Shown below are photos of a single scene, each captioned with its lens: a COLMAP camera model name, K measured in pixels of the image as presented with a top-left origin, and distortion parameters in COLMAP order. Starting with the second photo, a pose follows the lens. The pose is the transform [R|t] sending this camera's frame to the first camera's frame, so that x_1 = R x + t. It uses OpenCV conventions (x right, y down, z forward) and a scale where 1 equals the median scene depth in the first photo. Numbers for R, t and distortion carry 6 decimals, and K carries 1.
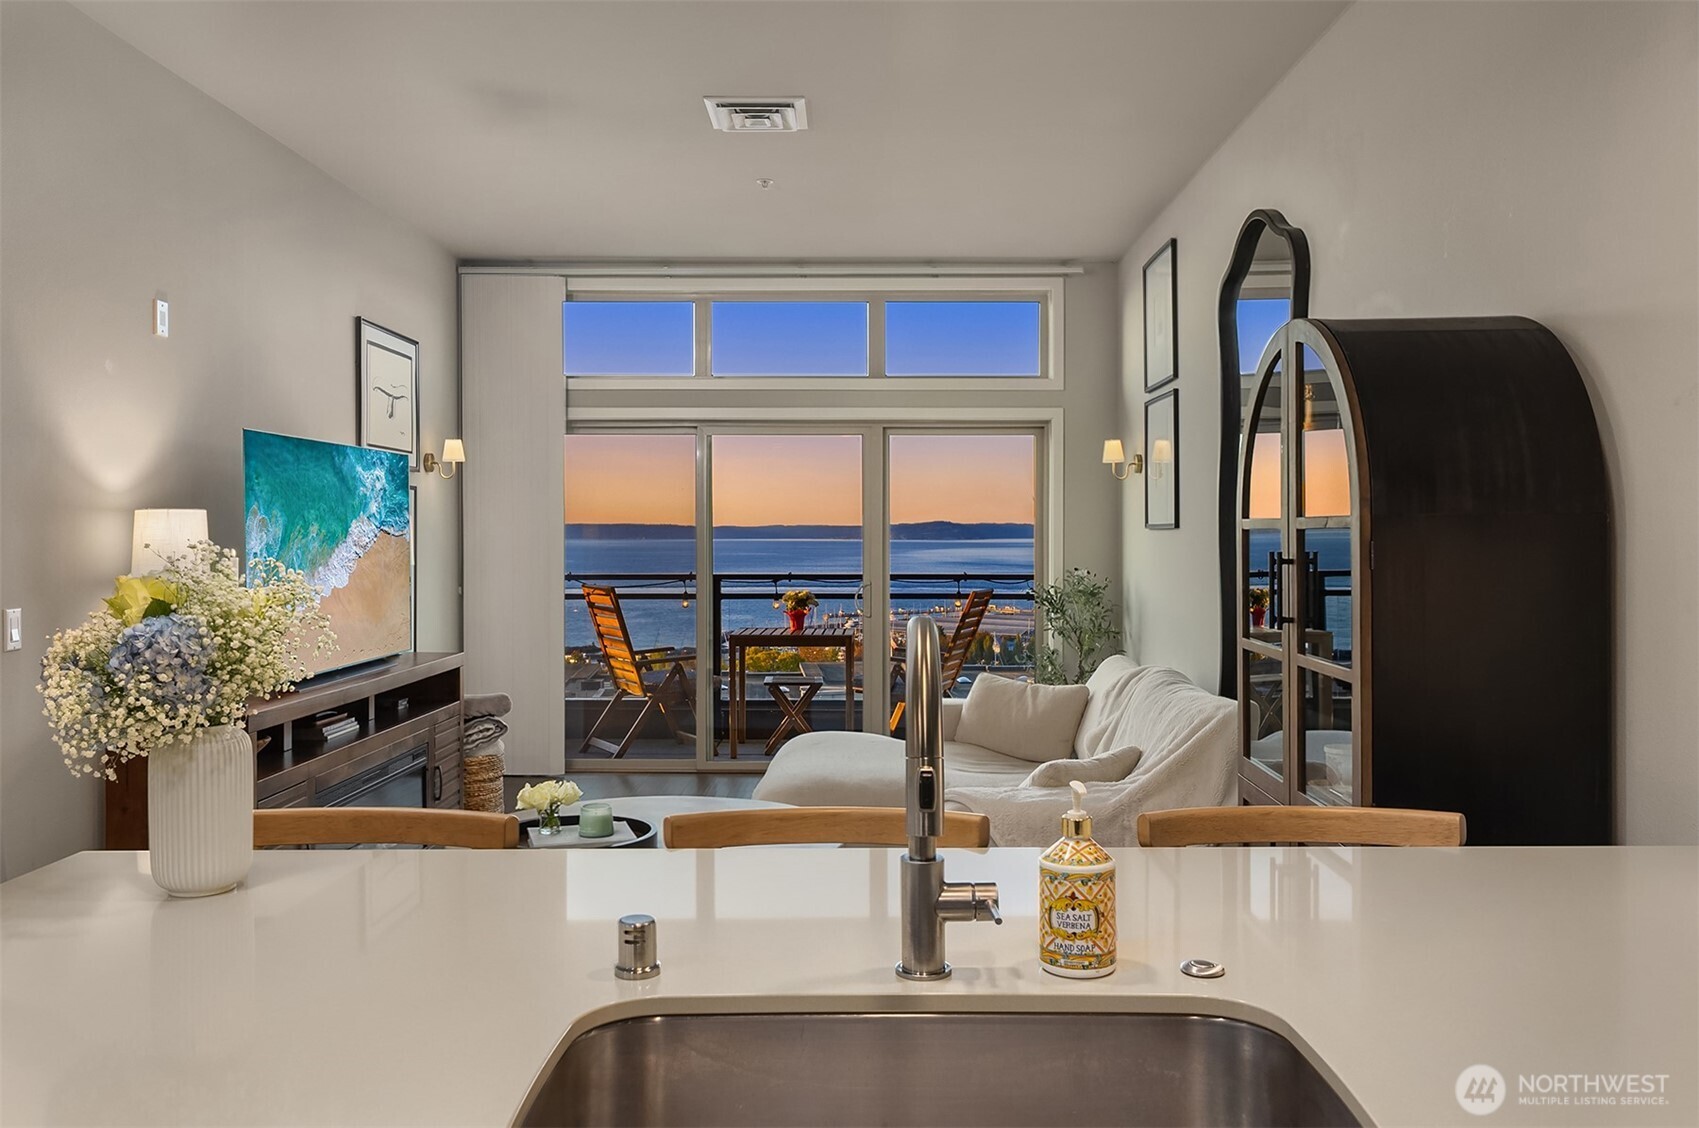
lens RADIAL K [[1351.9, 0, 927.6], [0, 1351.9, 532.4], [0, 0, 1]] dist [-0.002074, -0.007701]
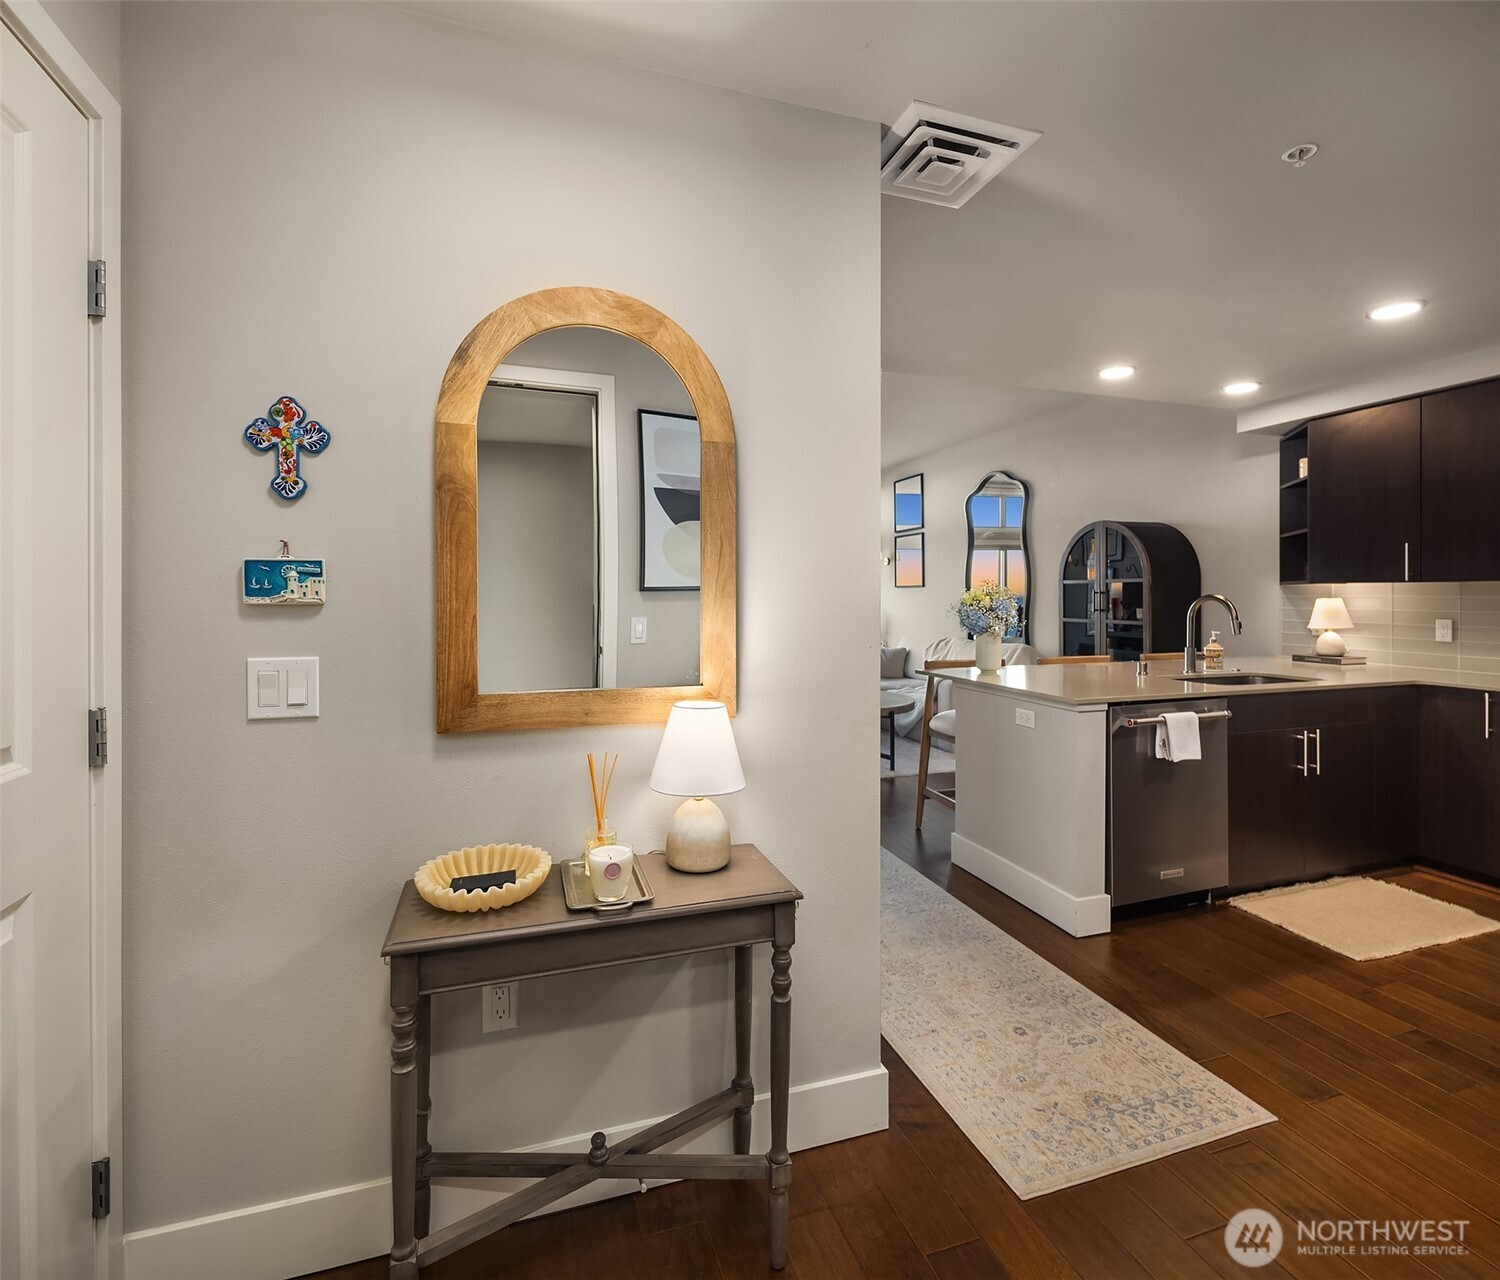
lens RADIAL K [[735.6, 0, 748.2], [0, 735.6, 596.4], [0, 0, 1]] dist [0.011536, -0.004924]
pose [[0.955917, -0.000580, 0.293636, -0.436624], [0.000683, 1.000000, -0.000250, 0.012589], [-0.293636, 0.000440, 0.955917, -0.185493]]
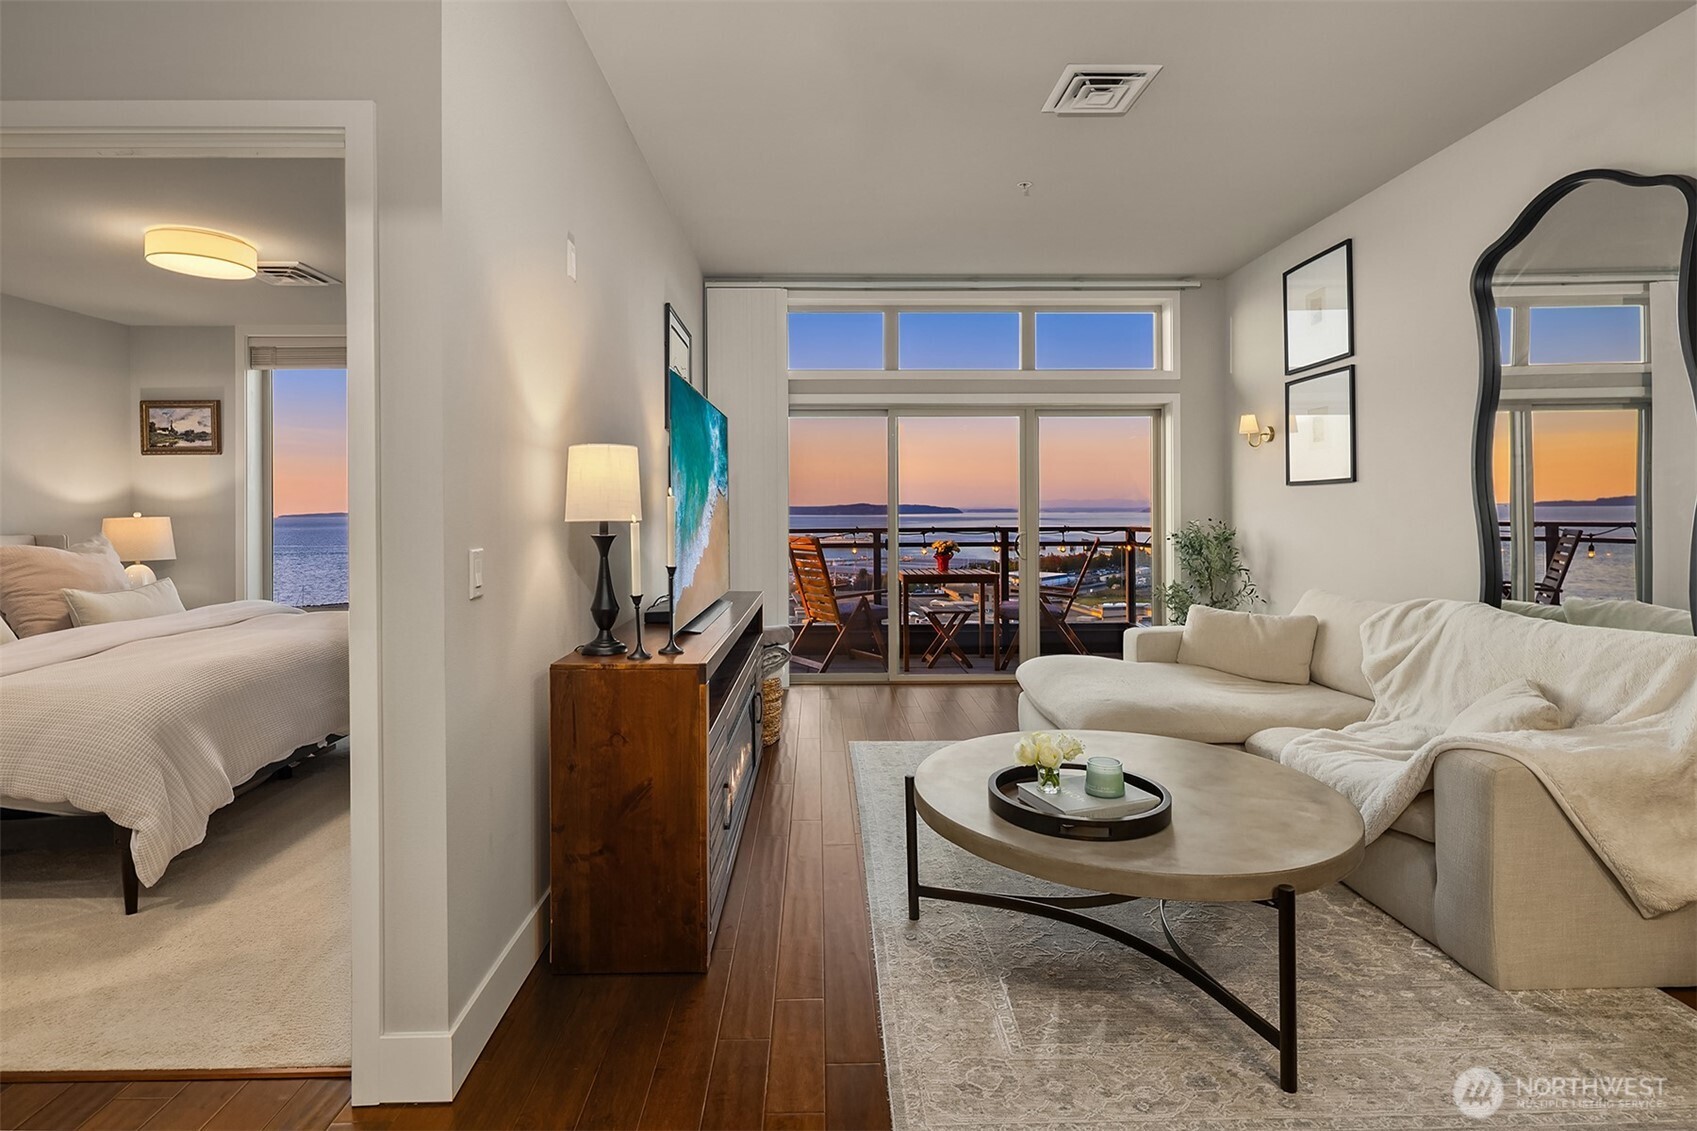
lens RADIAL K [[827.1, 0, 856.3], [0, 827.1, 512.4], [0, 0, 1]] dist [0.004612, -0.005039]
pose [[0.999727, -0.006651, 0.022391, -0.218956], [0.006635, 0.999978, 0.000809, 0.016646], [-0.022396, -0.000660, 0.999749, 0.228299]]
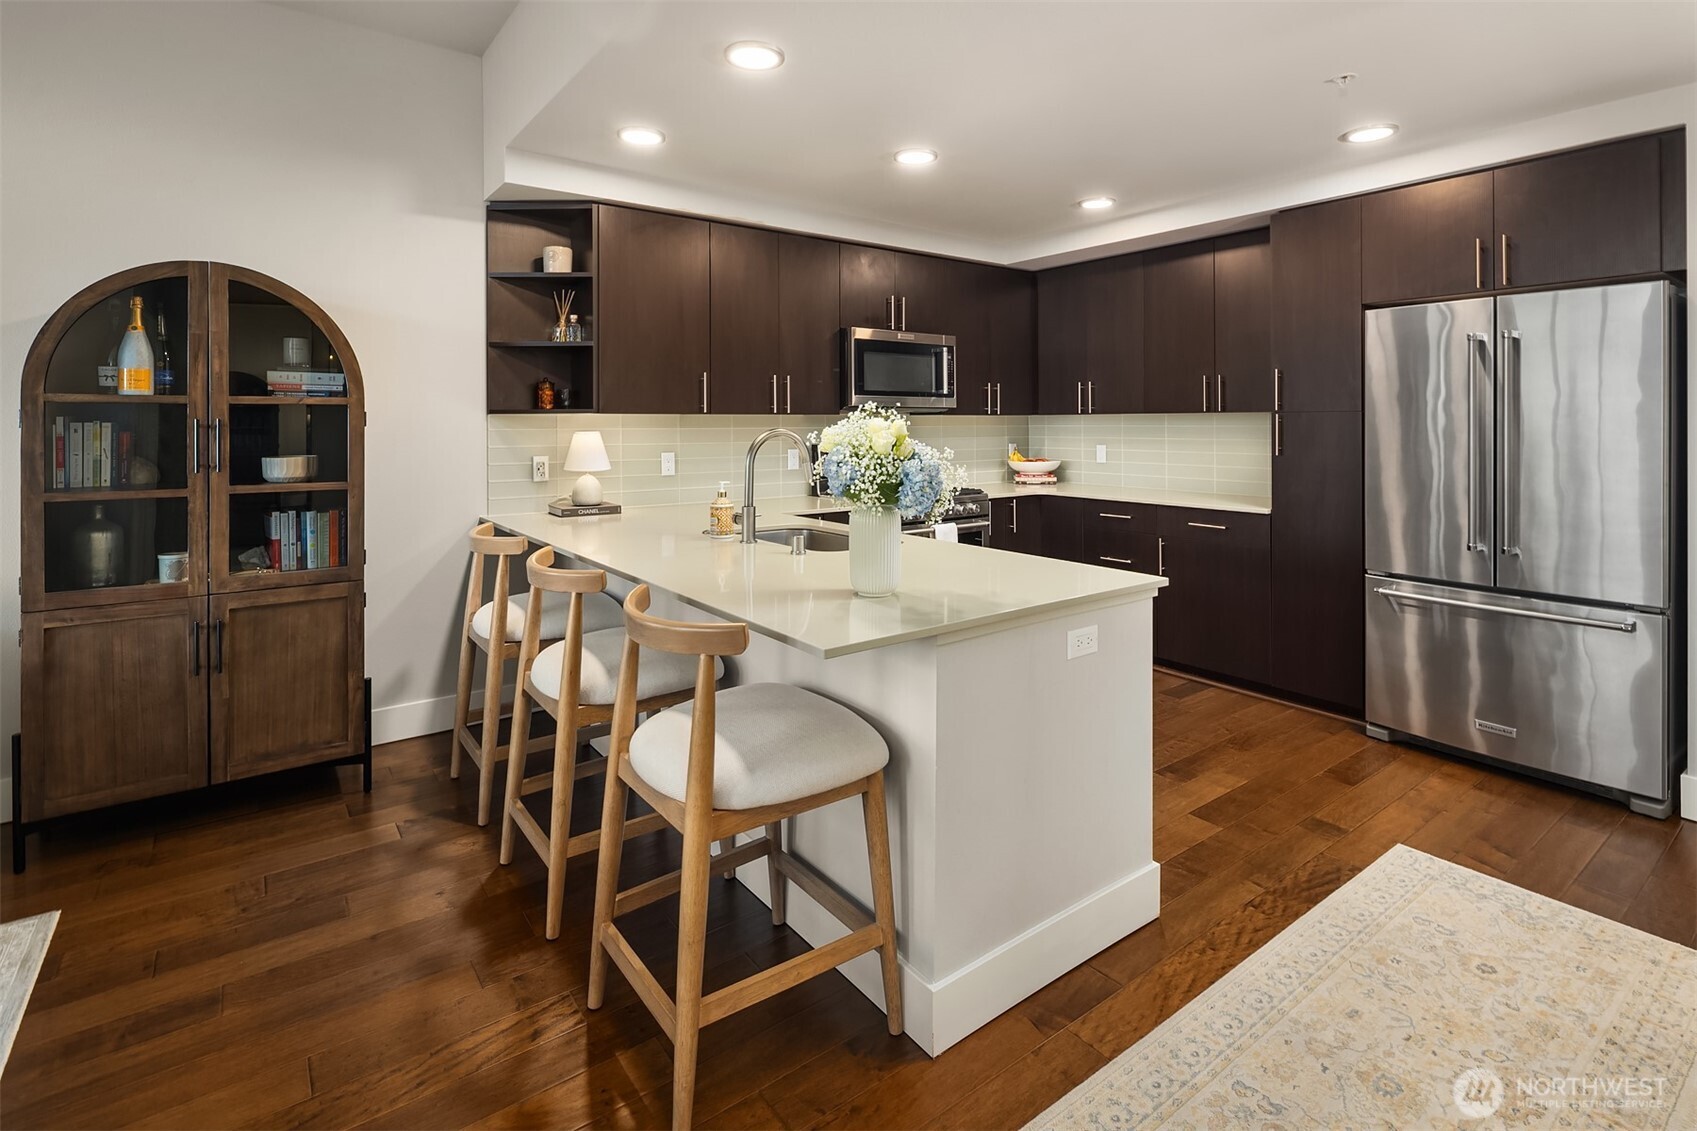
lens RADIAL K [[827.1, 0, 828.6], [0, 827.1, 425.2], [0, 0, 1]] dist [0.004612, -0.005039]
pose [[-0.578253, -0.002174, 0.815854, -0.341790], [0.004069, 0.999976, 0.005549, 0.007702], [-0.815847, 0.006529, -0.578231, 0.388641]]
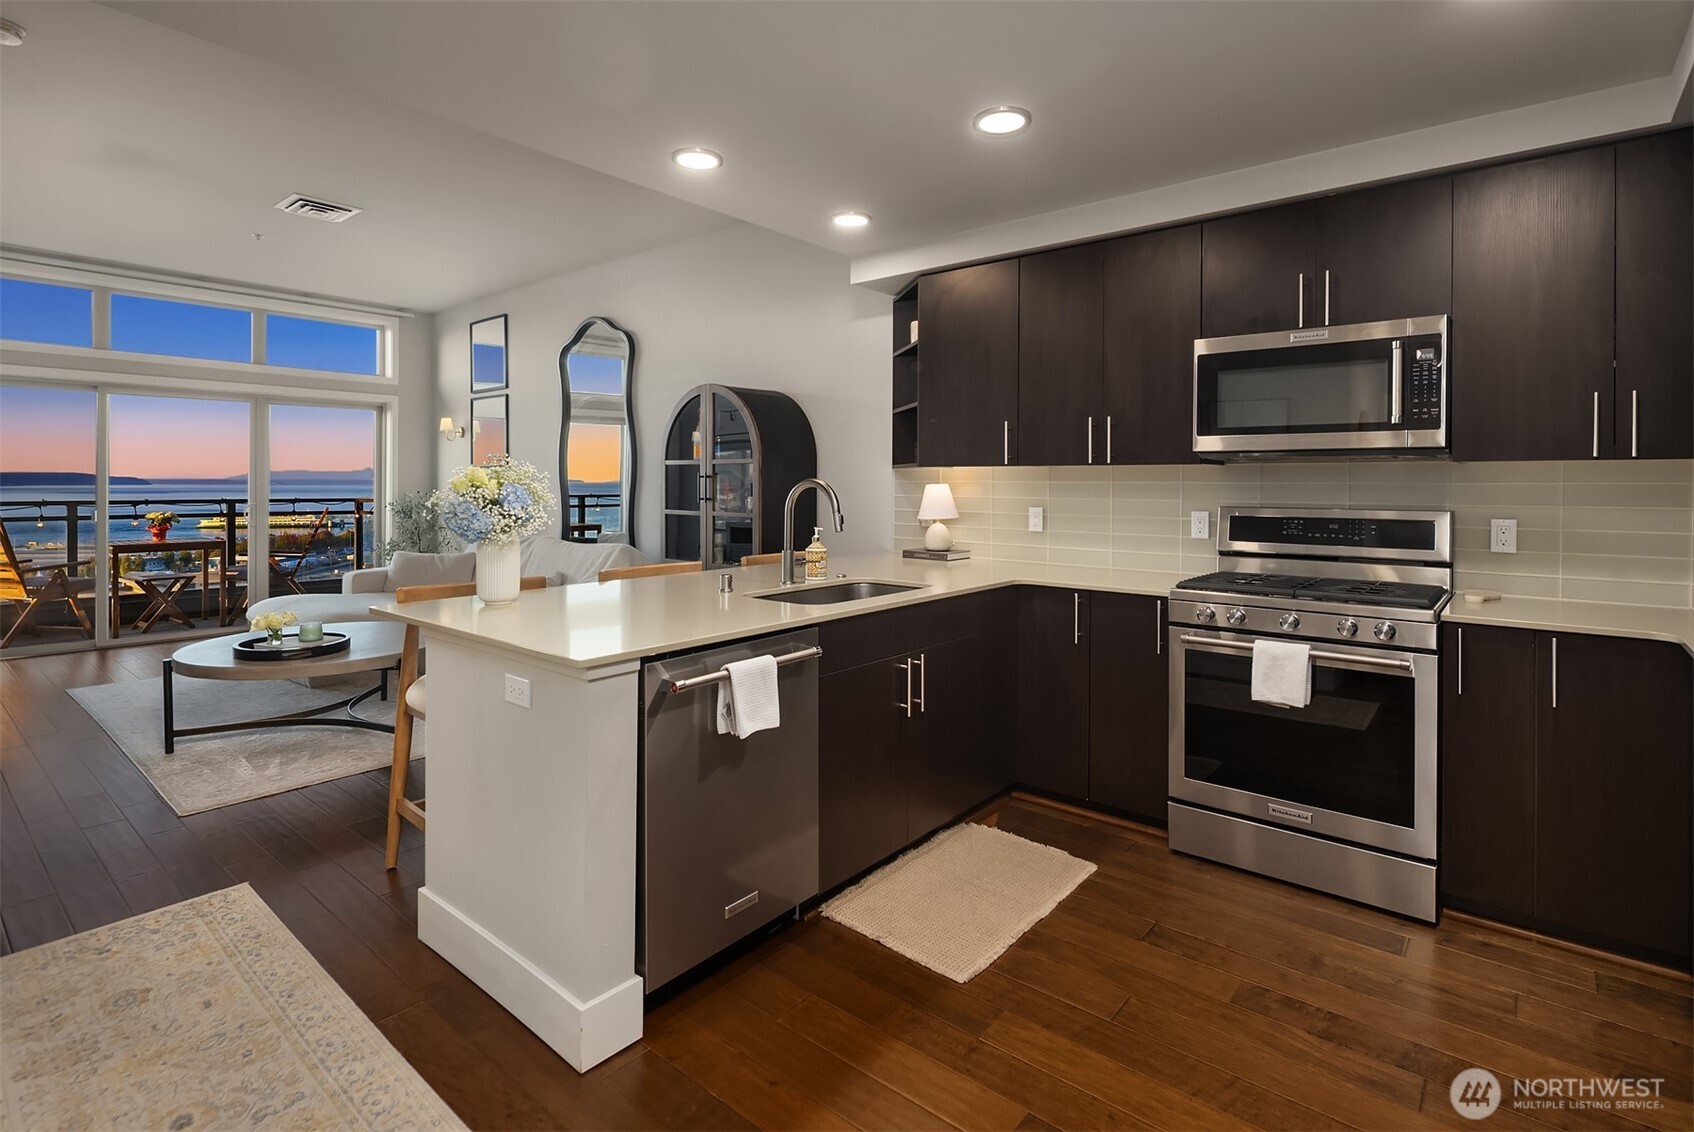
lens RADIAL K [[825.6, 0, 855.9], [0, 825.6, 482.6], [0, 0, 1]] dist [0.004612, -0.005039]
pose [[0.653728, 0.001065, 0.756729, -0.298788], [-0.001830, 0.999998, 0.000173, 0.013183], [-0.756727, -0.001498, 0.653729, -0.094546]]
